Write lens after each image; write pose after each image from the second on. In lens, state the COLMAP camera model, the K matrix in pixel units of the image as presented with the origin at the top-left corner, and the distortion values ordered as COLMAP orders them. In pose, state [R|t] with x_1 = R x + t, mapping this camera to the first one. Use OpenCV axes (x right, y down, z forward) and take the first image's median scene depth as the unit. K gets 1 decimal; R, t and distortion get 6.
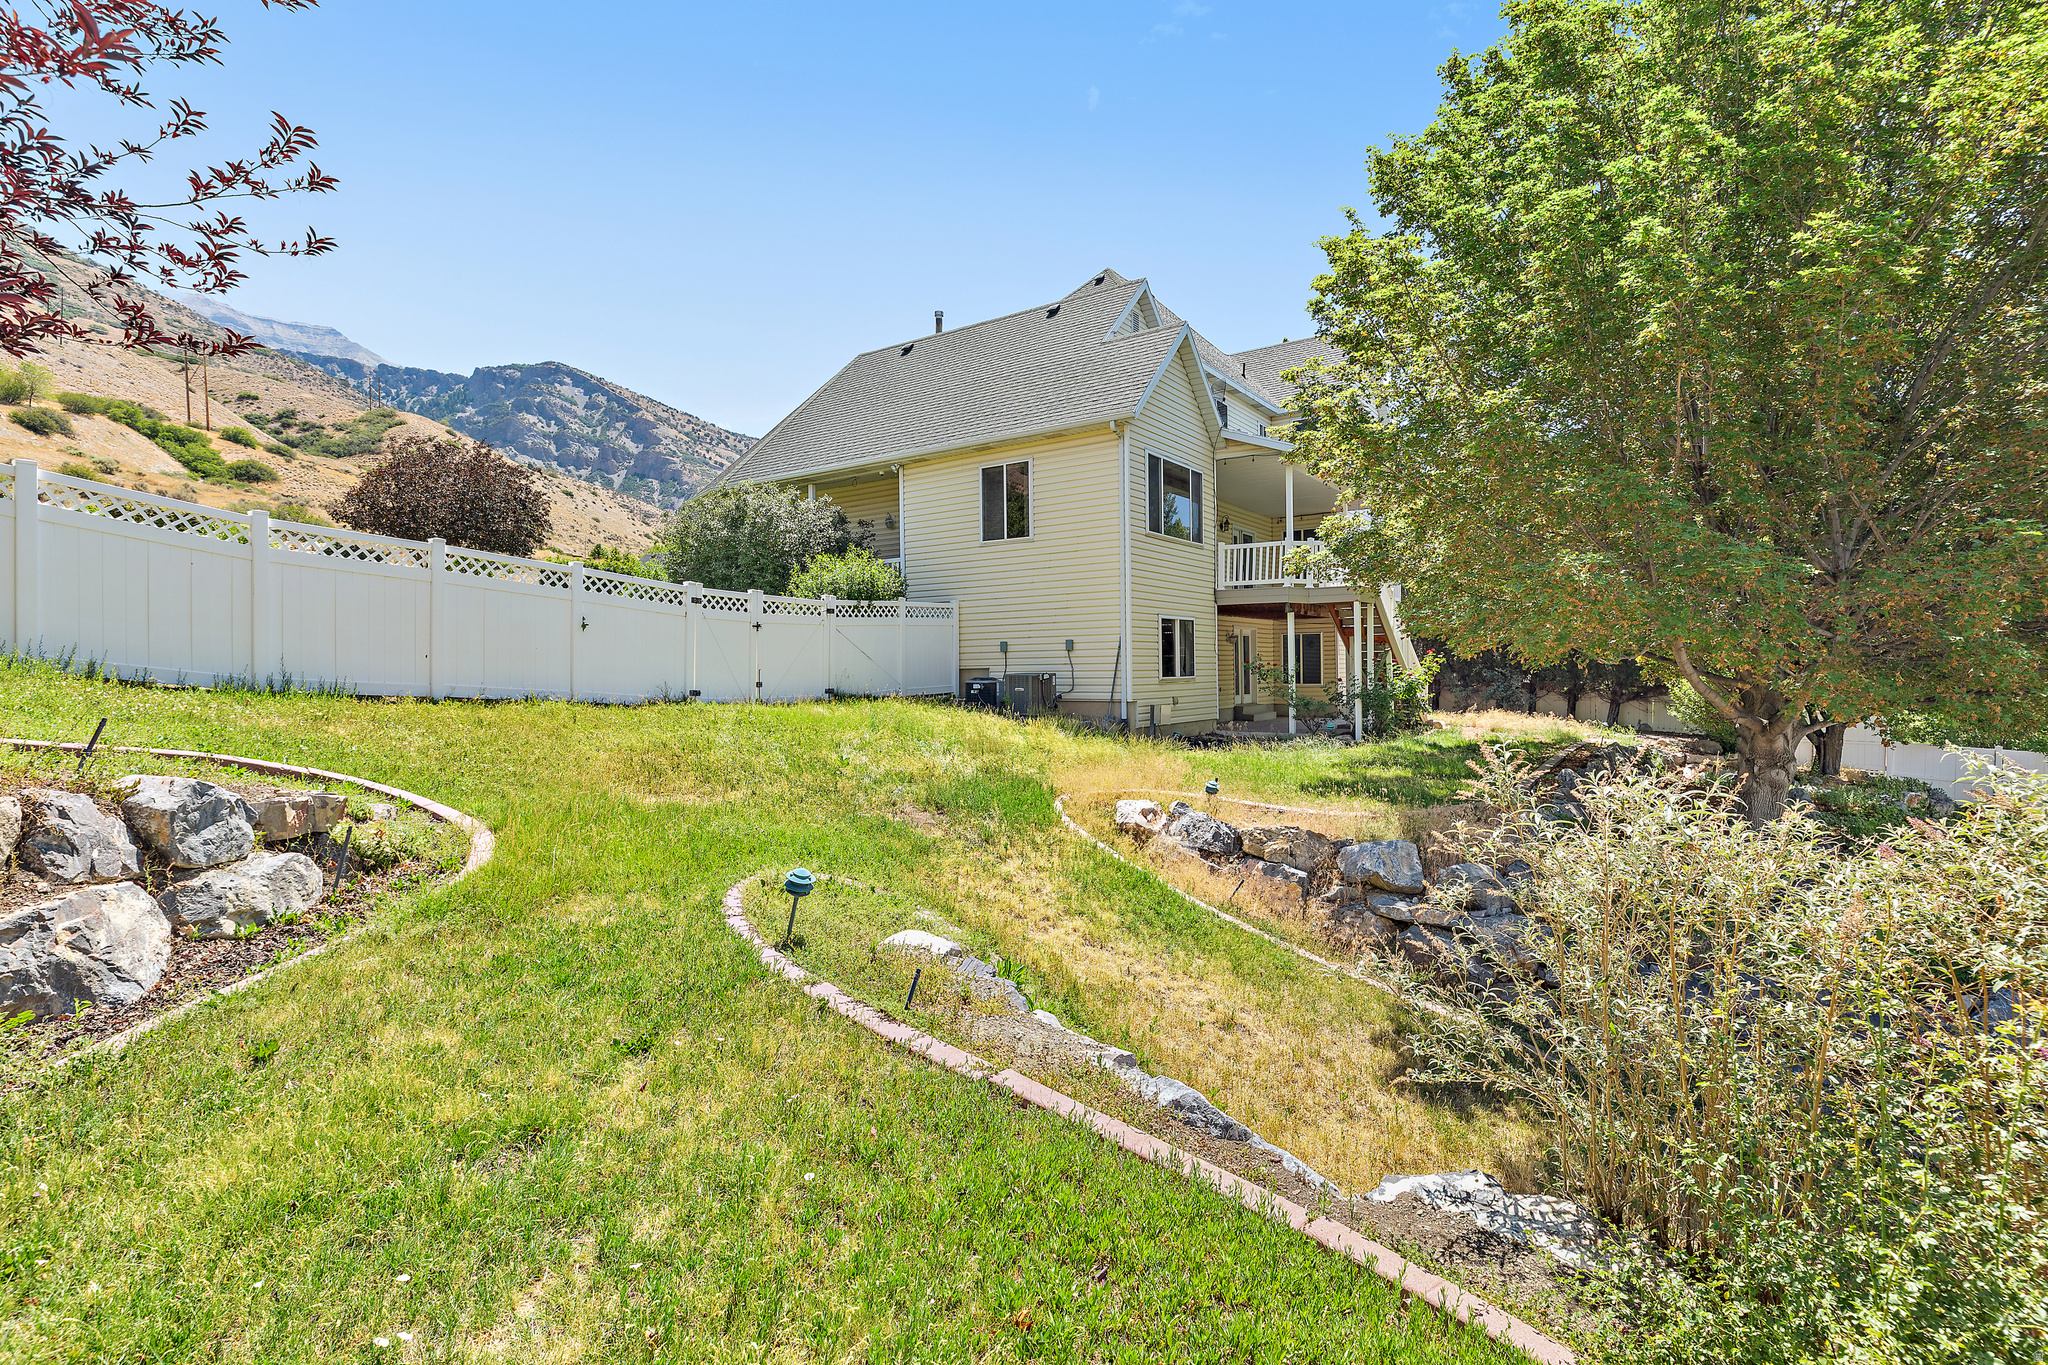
lens RADIAL K [[965.2, 0, 1029.7], [0, 965.2, 689.3], [0, 0, 1]] dist [0.009383, -0.000625]
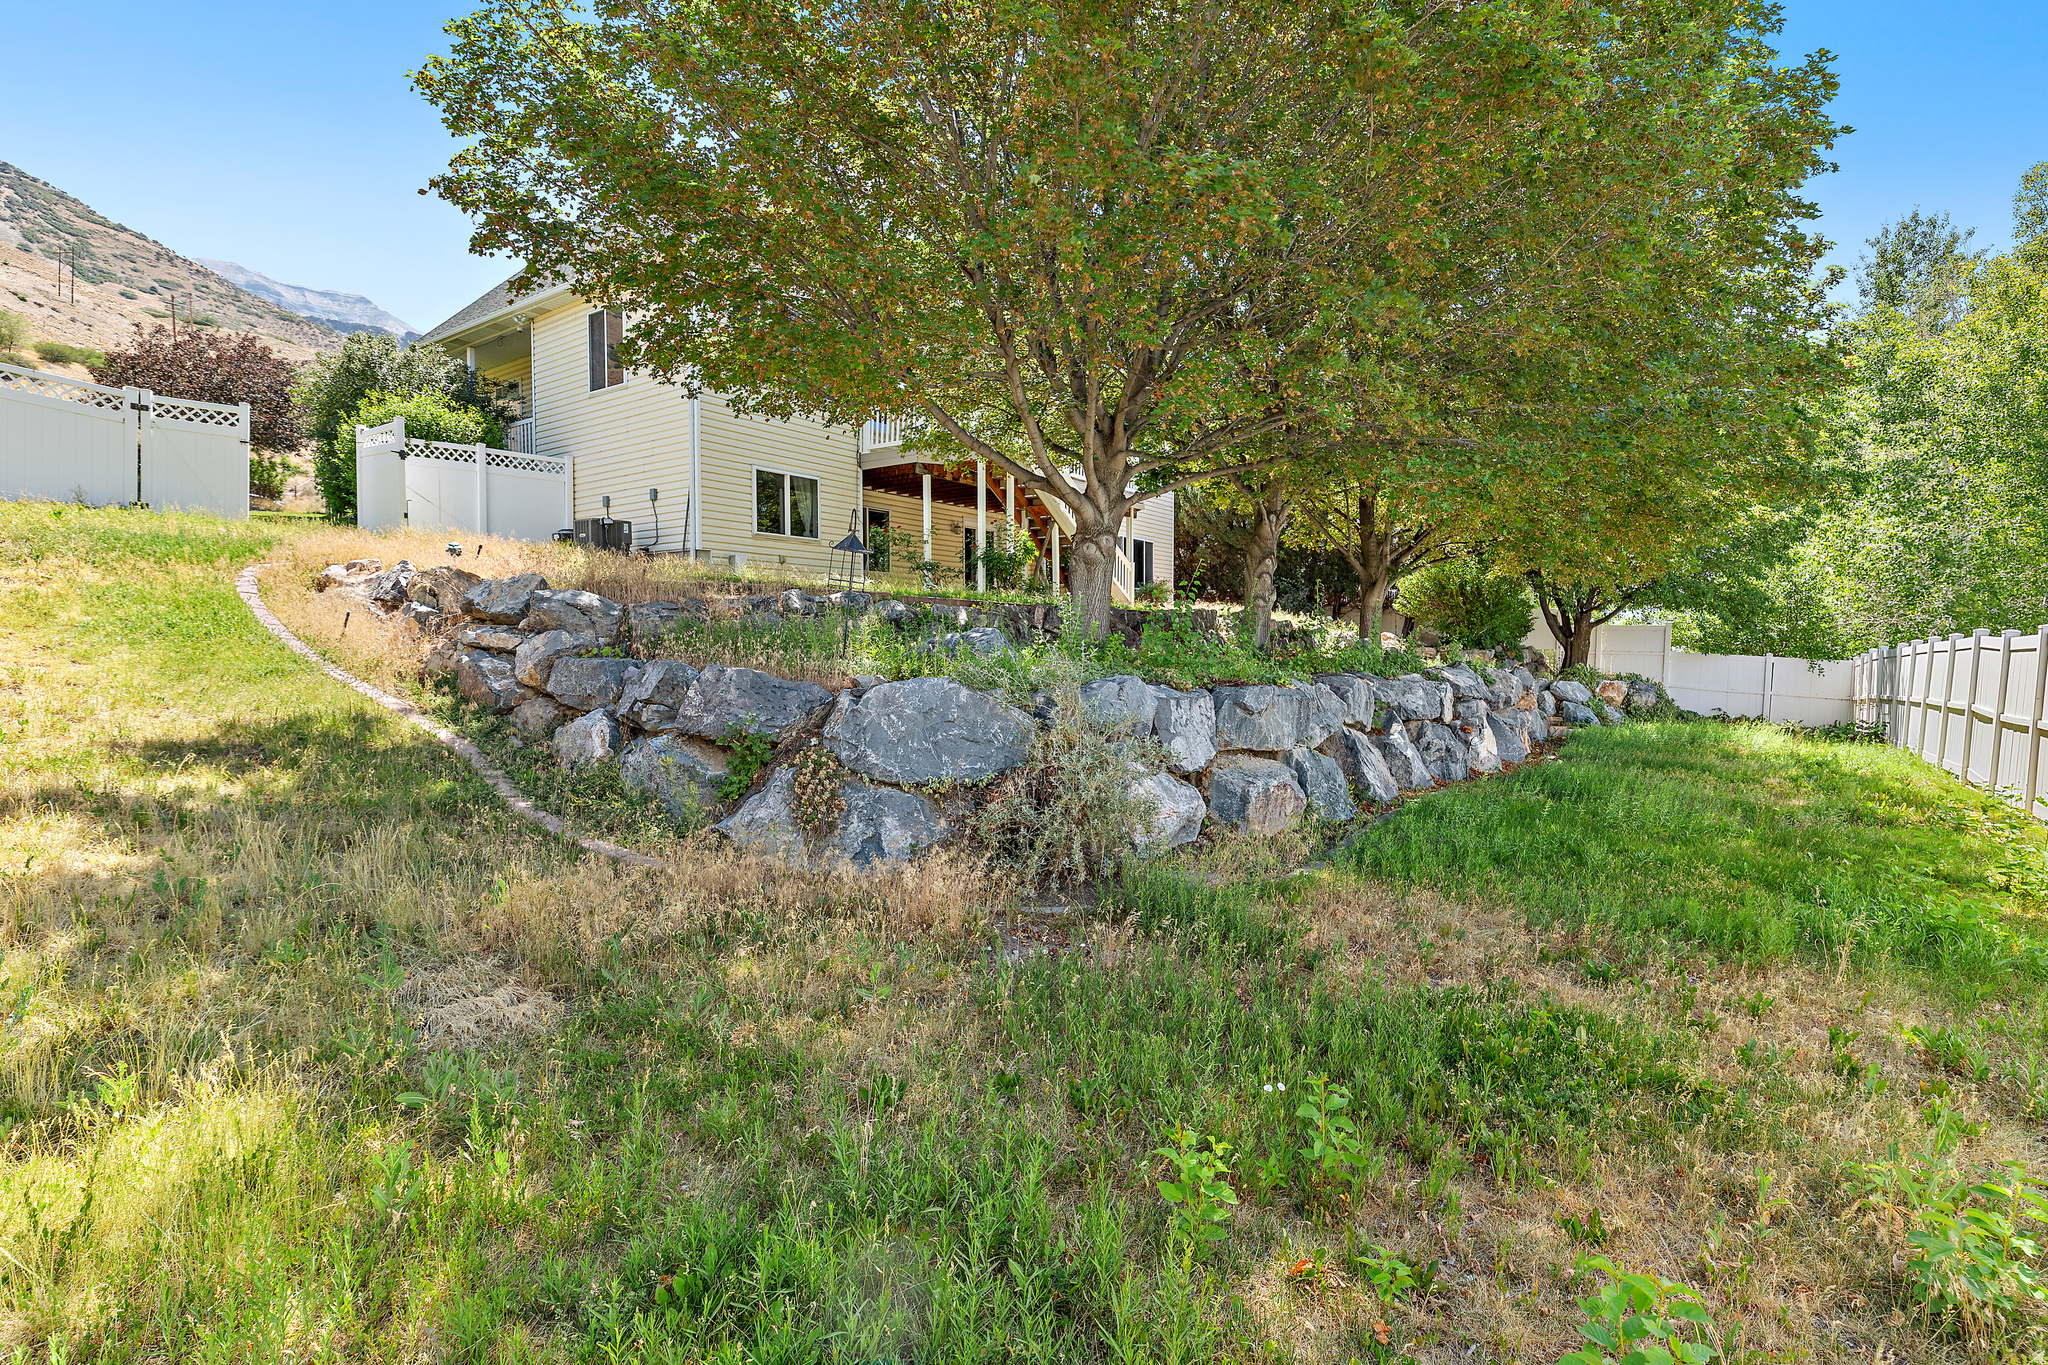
lens RADIAL K [[965.2, 0, 1024.6], [0, 965.2, 698.2], [0, 0, 1]] dist [0.009383, -0.000625]
pose [[0.999519, 0.014200, -0.027554, 0.404745], [-0.013243, 0.999314, 0.034583, 0.108984], [0.028027, -0.034202, 0.999022, 0.044163]]
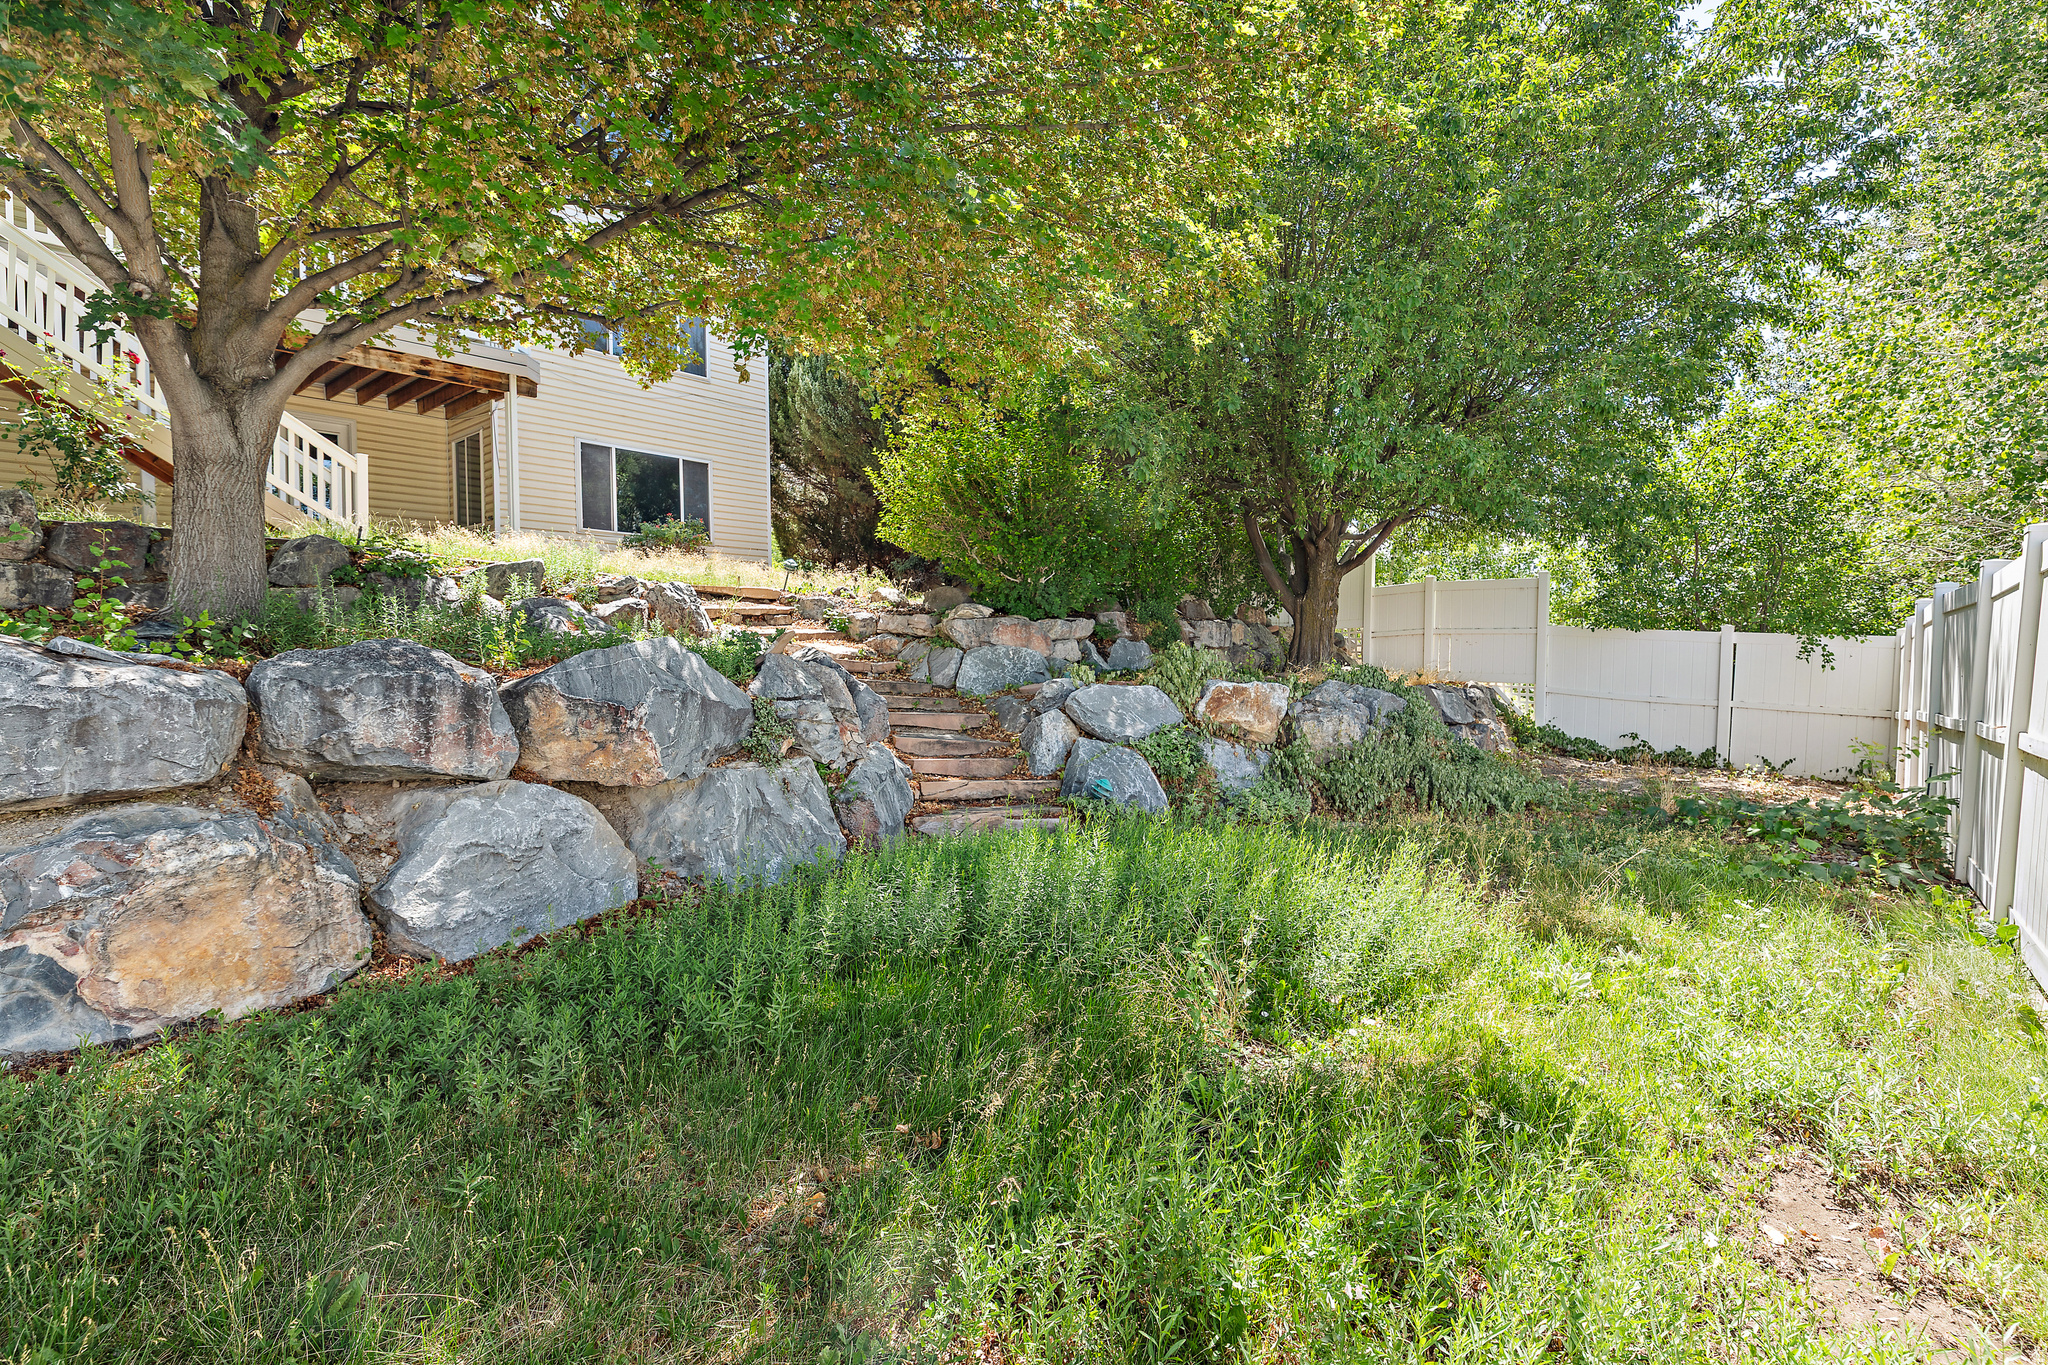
lens RADIAL K [[973.1, 0, 1039.8], [0, 973.1, 671.8], [0, 0, 1]] dist [-0.001870, -0.000390]
pose [[0.996946, 0.001121, -0.078088, 0.957406], [-0.001409, 0.999992, -0.003639, 0.115032], [0.078083, 0.003738, 0.996940, 0.687792]]
